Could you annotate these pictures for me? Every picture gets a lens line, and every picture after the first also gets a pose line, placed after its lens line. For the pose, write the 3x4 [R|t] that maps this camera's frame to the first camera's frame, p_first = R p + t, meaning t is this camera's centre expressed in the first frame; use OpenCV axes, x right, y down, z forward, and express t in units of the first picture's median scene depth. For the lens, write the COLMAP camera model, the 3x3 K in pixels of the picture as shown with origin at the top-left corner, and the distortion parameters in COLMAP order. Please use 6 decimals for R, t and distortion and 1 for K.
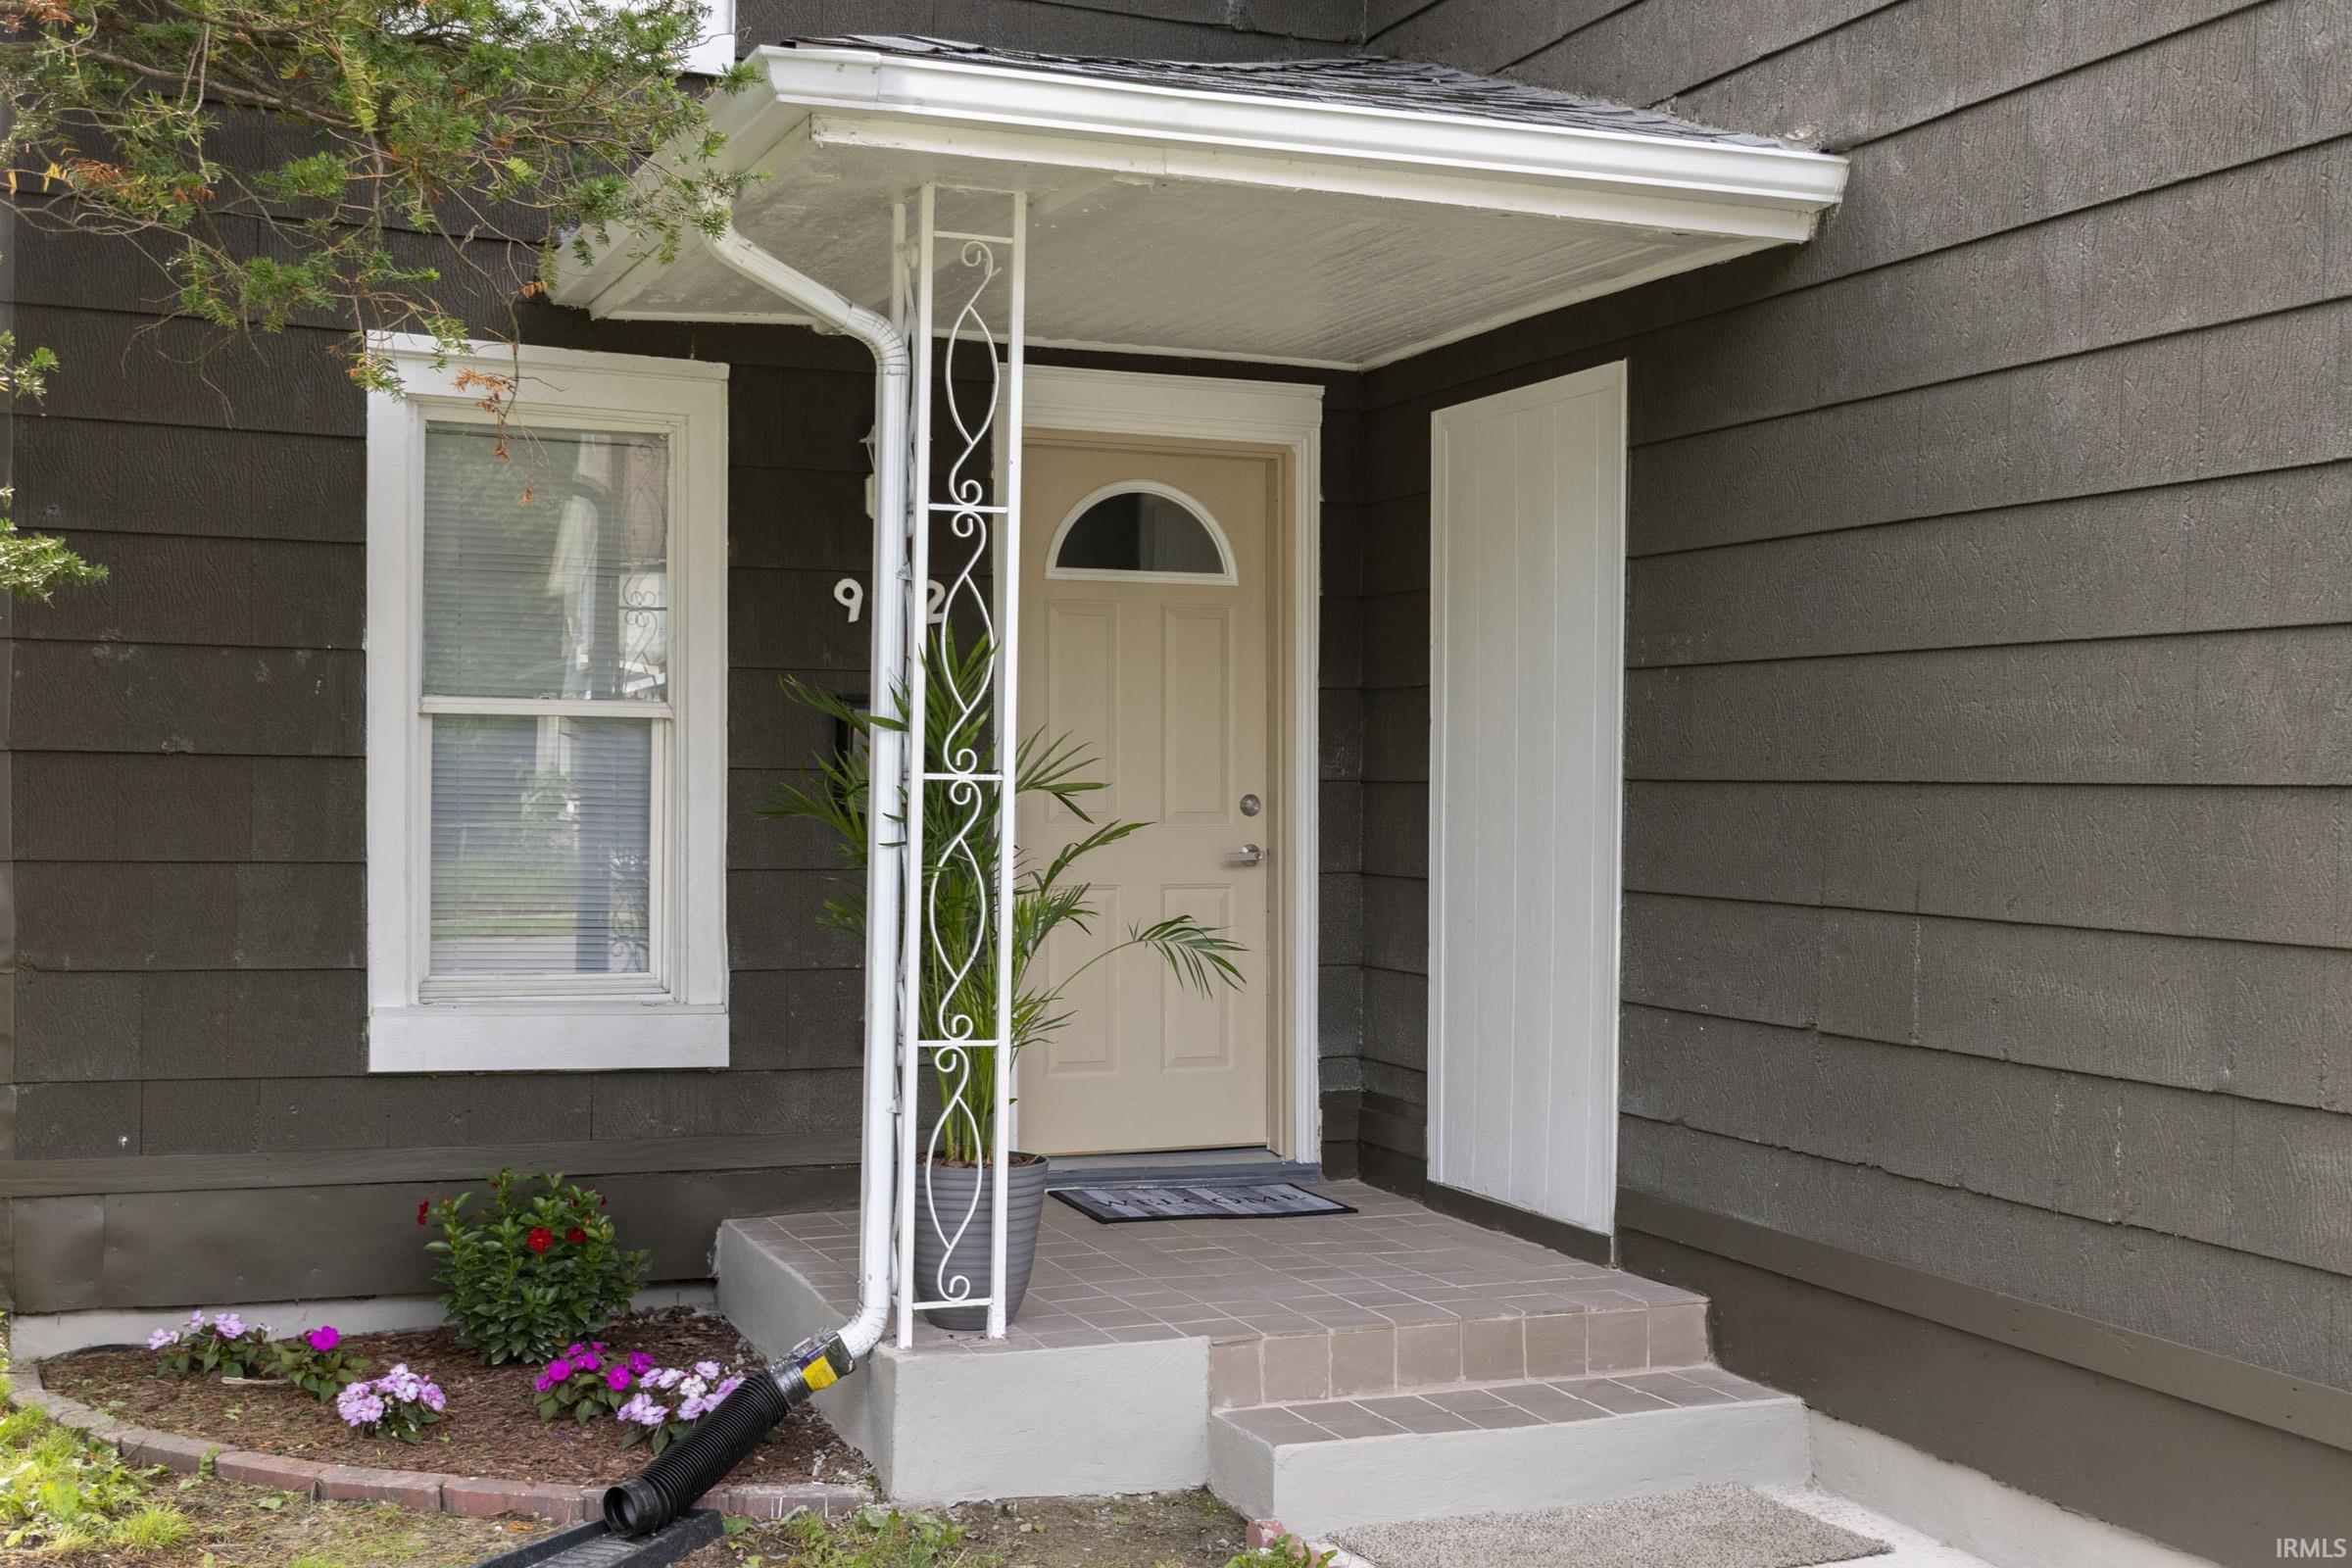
lens RADIAL K [[2630.6, 0, 1152.9], [0, 2630.6, 780.2], [0, 0, 1]] dist [-0.007337, 0.000000]
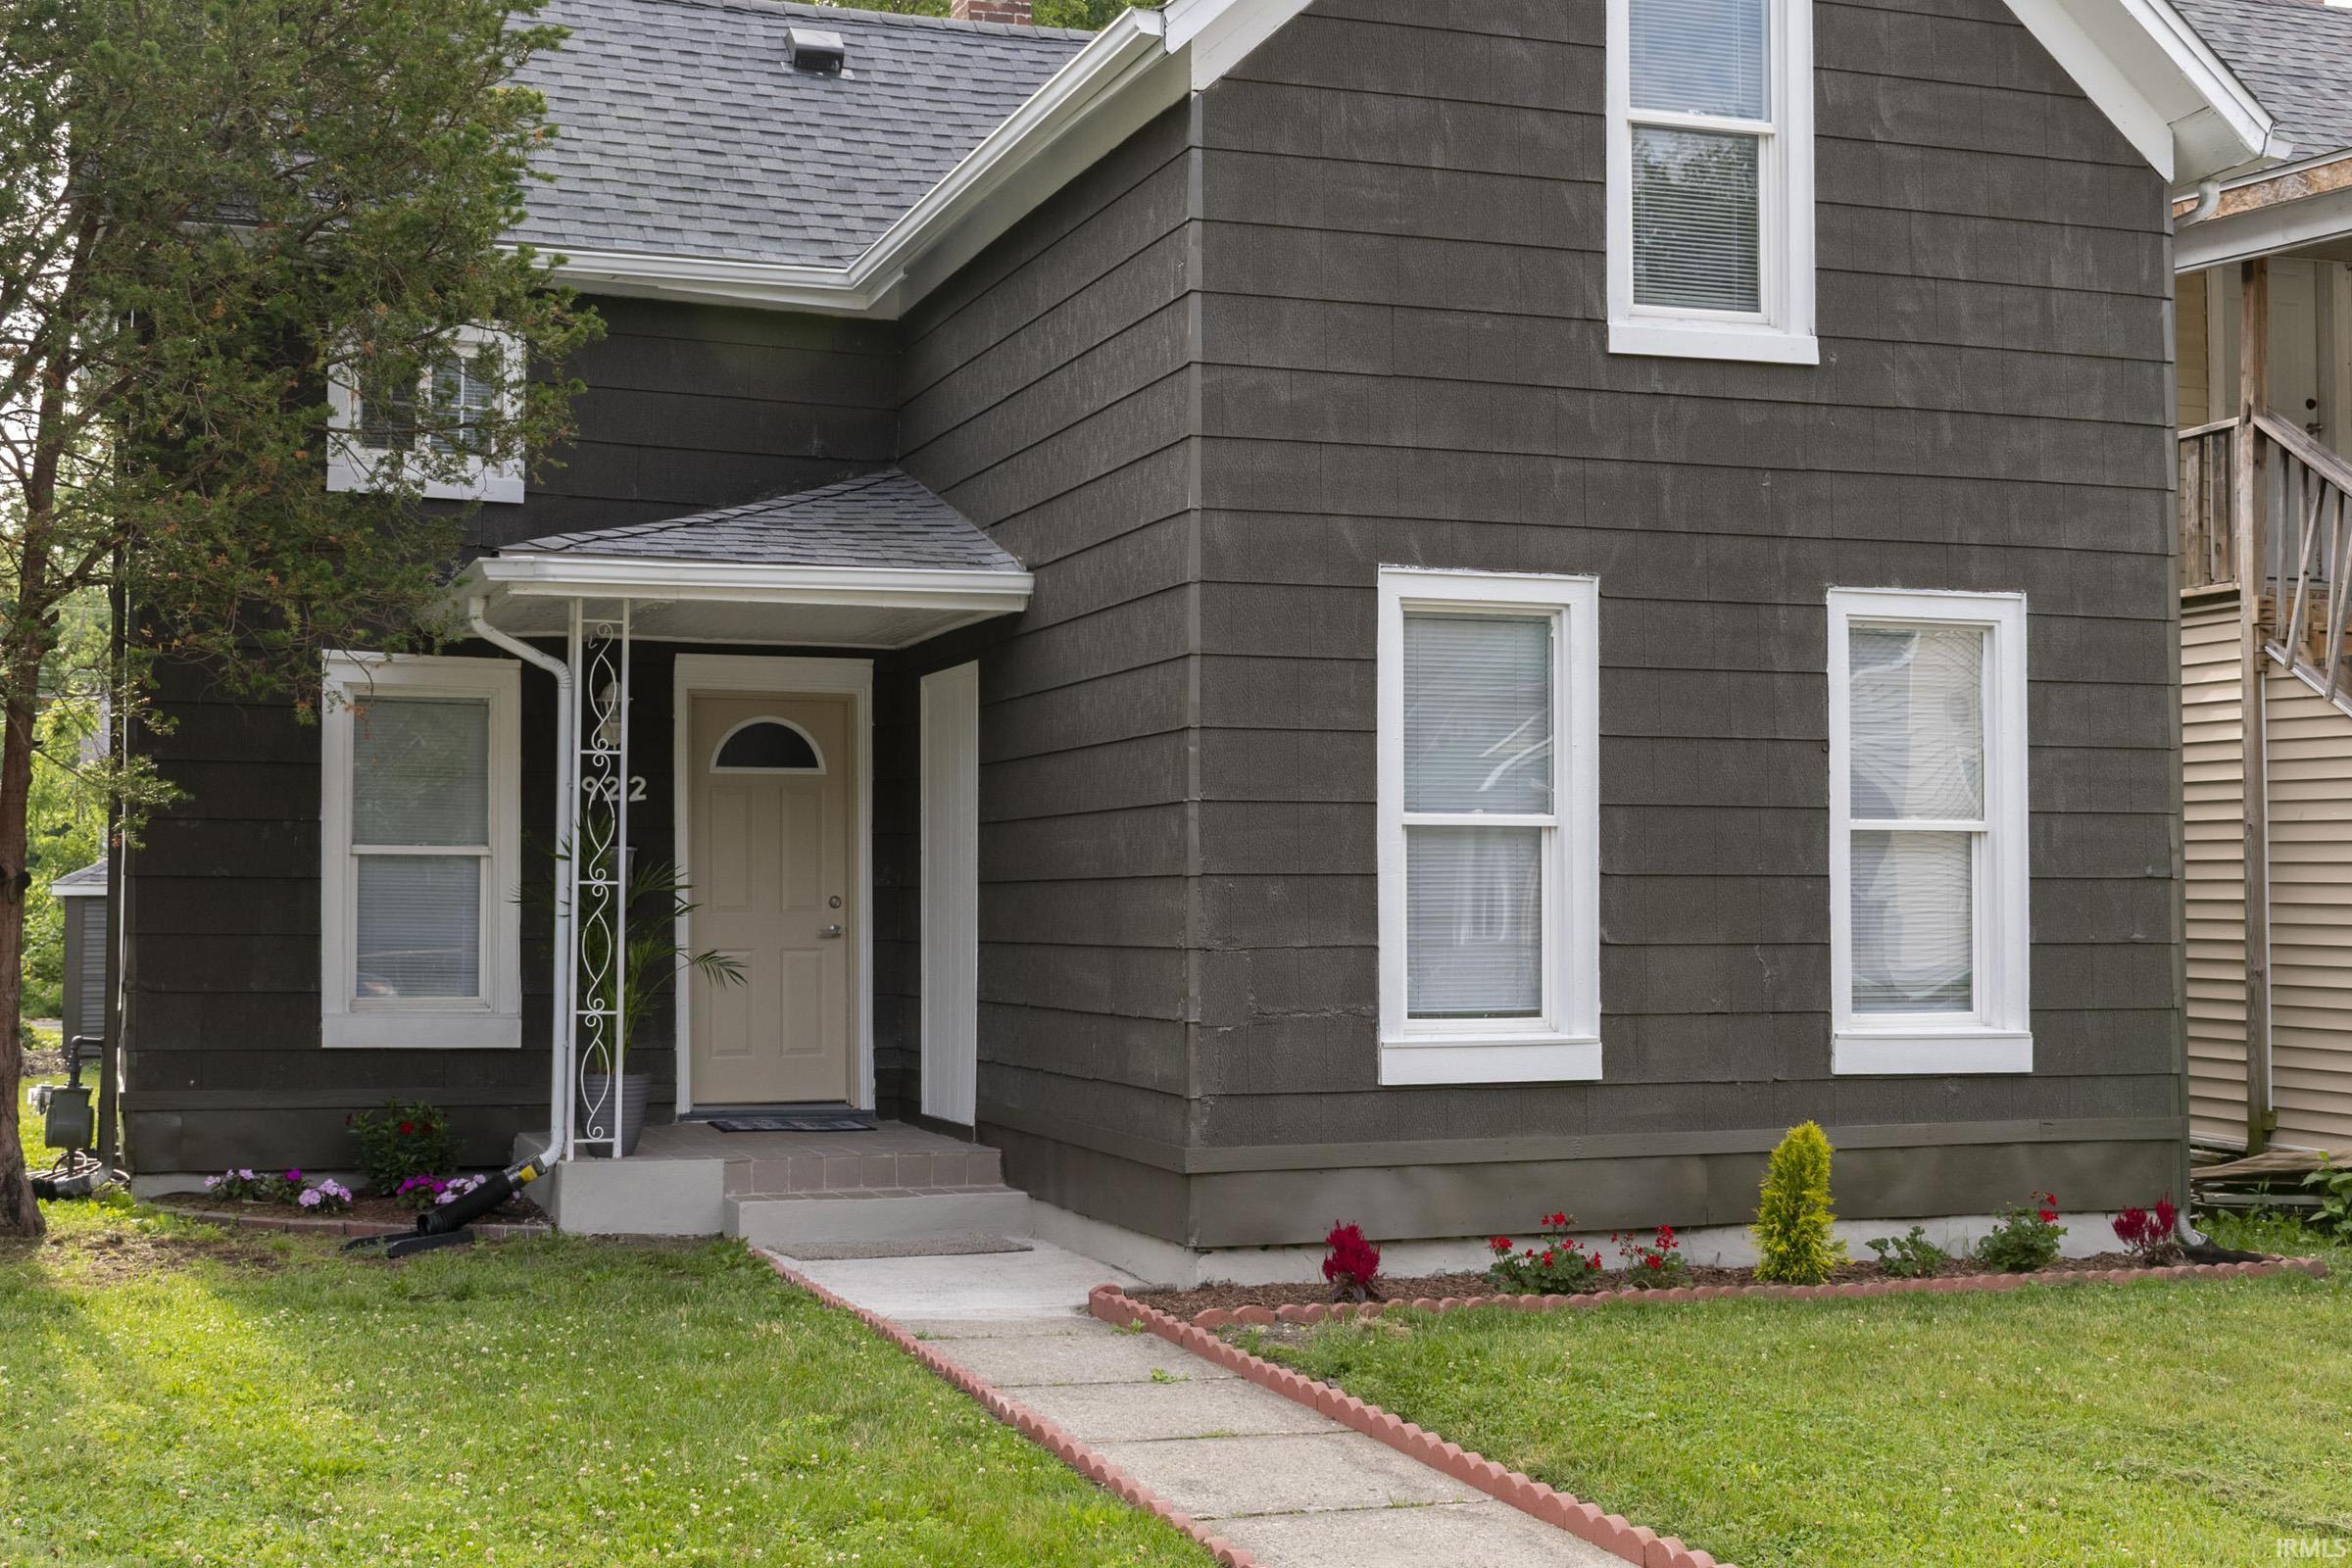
lens RADIAL K [[2902.9, 0, 1162.3], [0, 2902.9, 784.4], [0, 0, 1]] dist [-0.016921, 0.000000]
pose [[0.999222, -0.011800, -0.037633, 0.404803], [0.010075, 0.998905, -0.045697, 0.026852], [0.038131, 0.045283, 0.998246, -1.113413]]
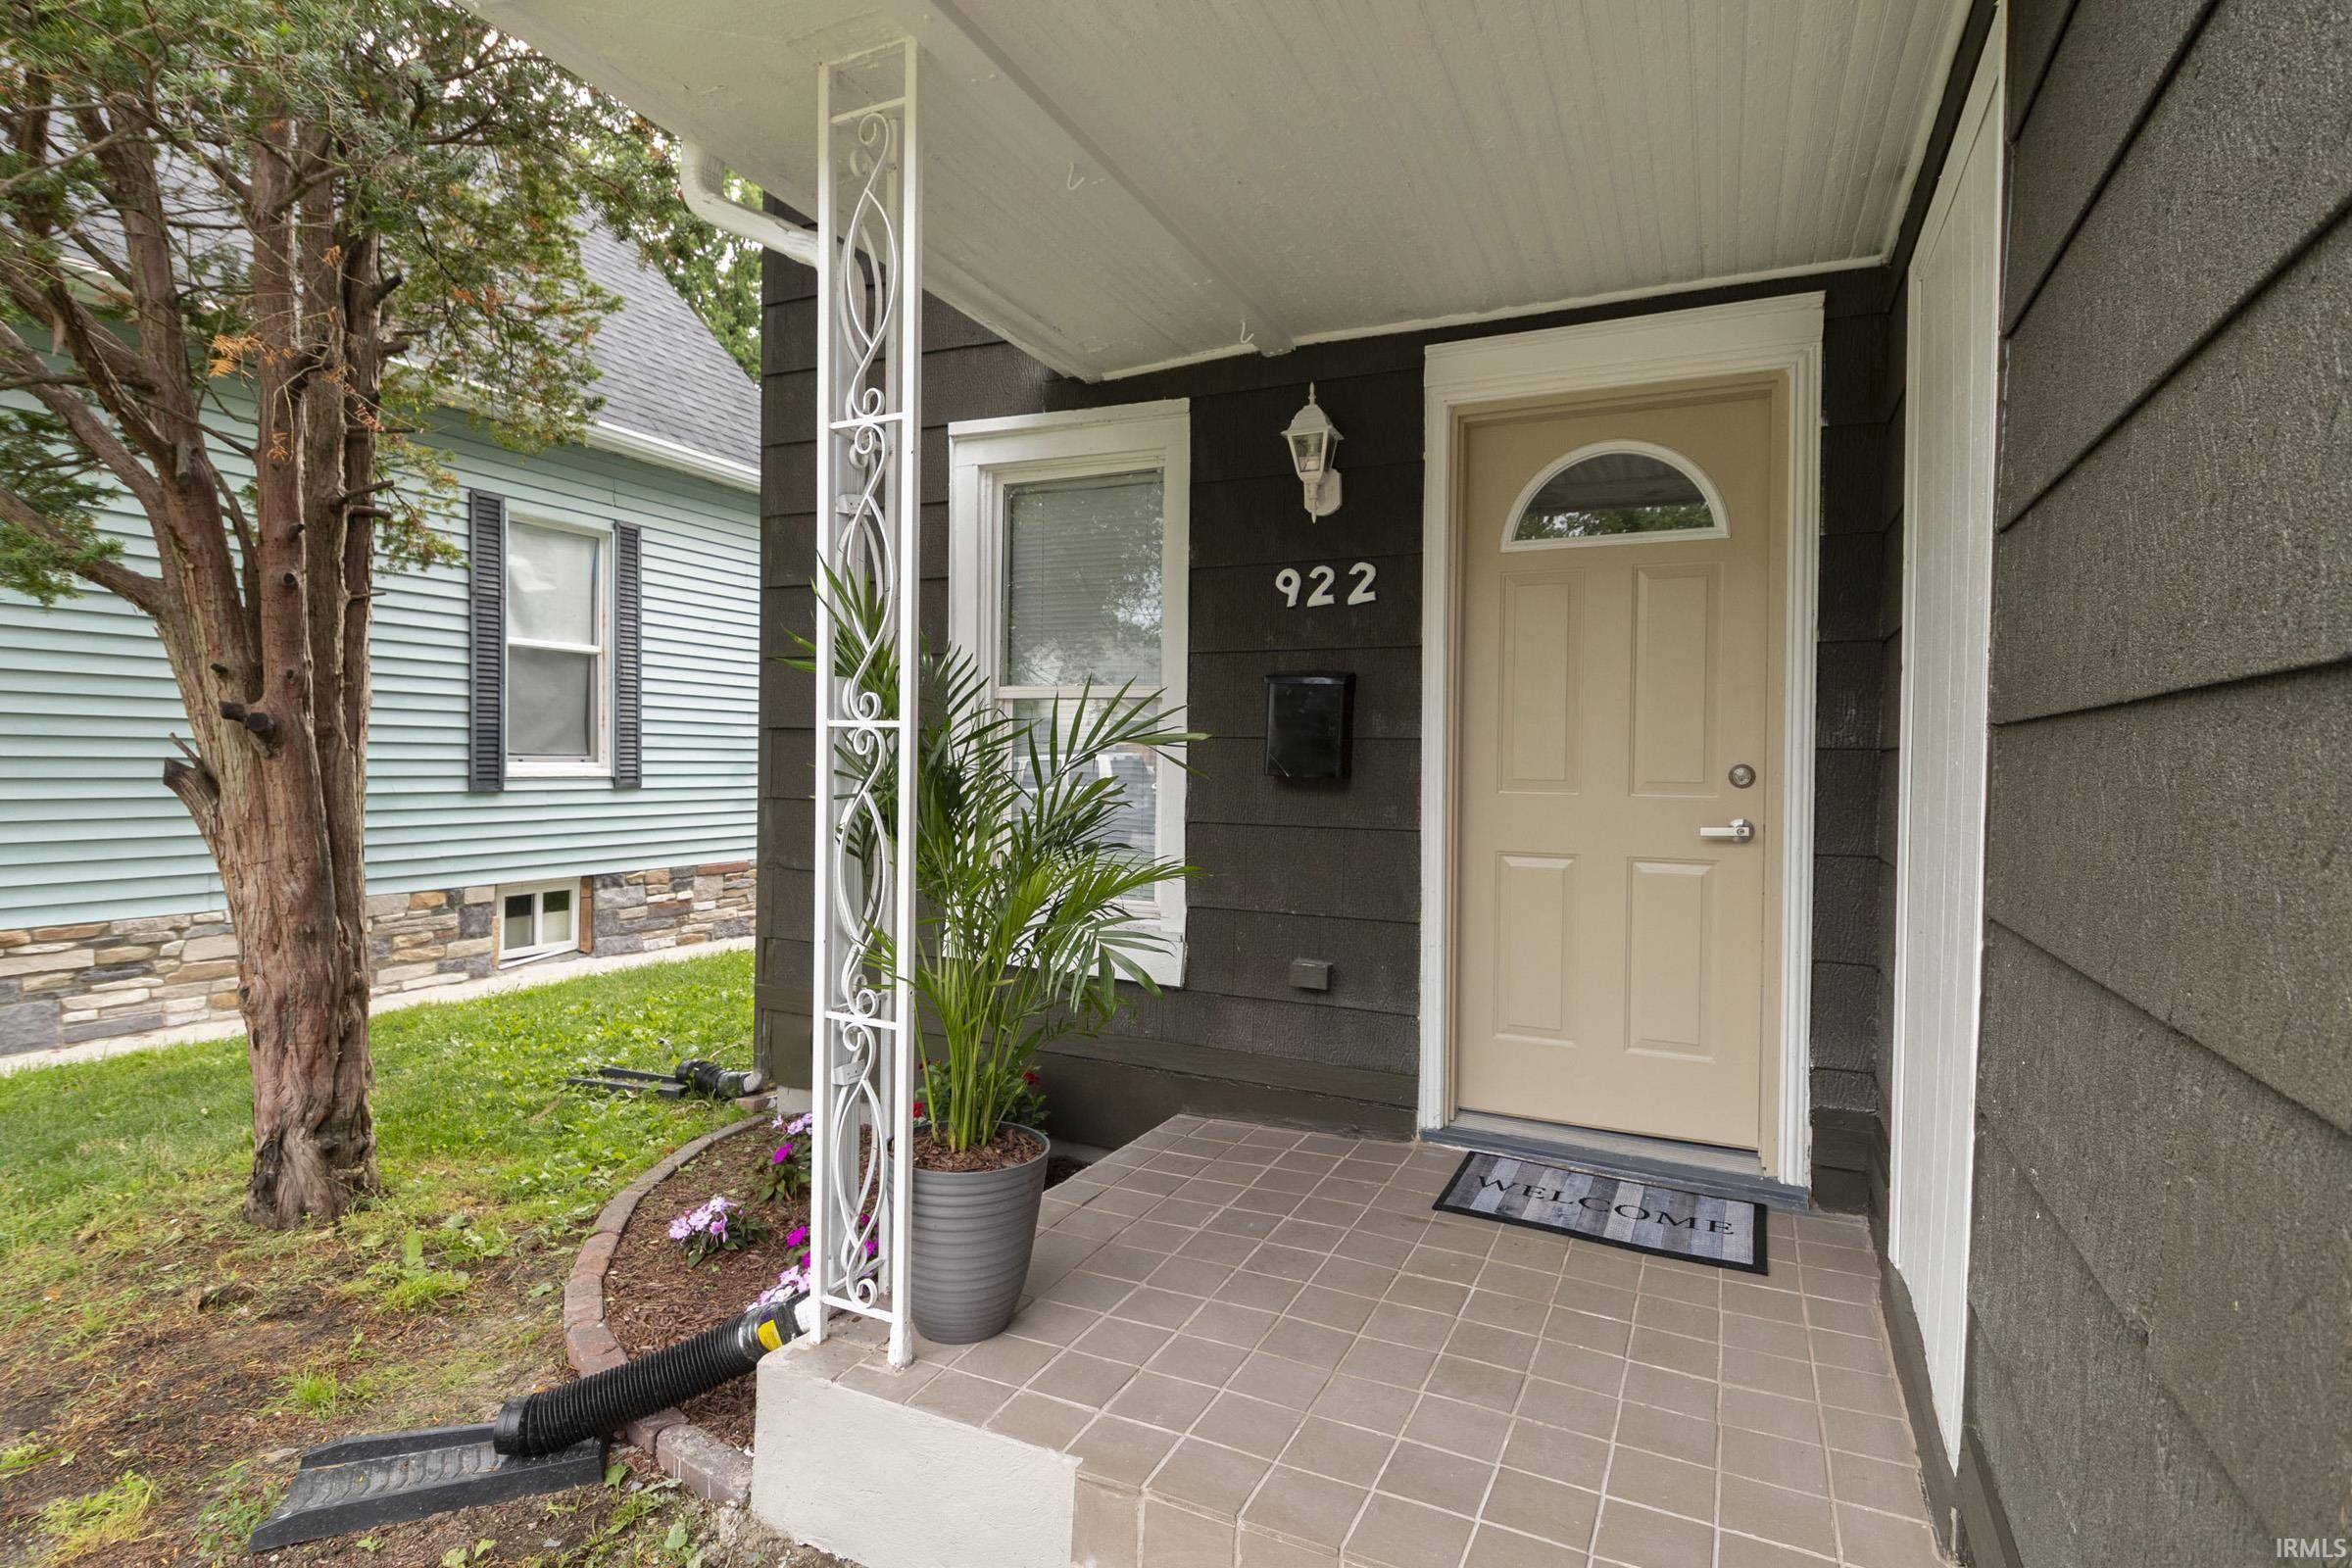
lens RADIAL K [[1170.7, 0, 1166.6], [0, 1170.7, 777.0], [0, 0, 1]] dist [0.000342, 0.000119]
pose [[0.662710, 0.012156, -0.748778, 0.262645], [-0.011154, 0.999918, 0.006361, 0.011801], [0.748793, 0.004136, 0.662791, 0.726221]]
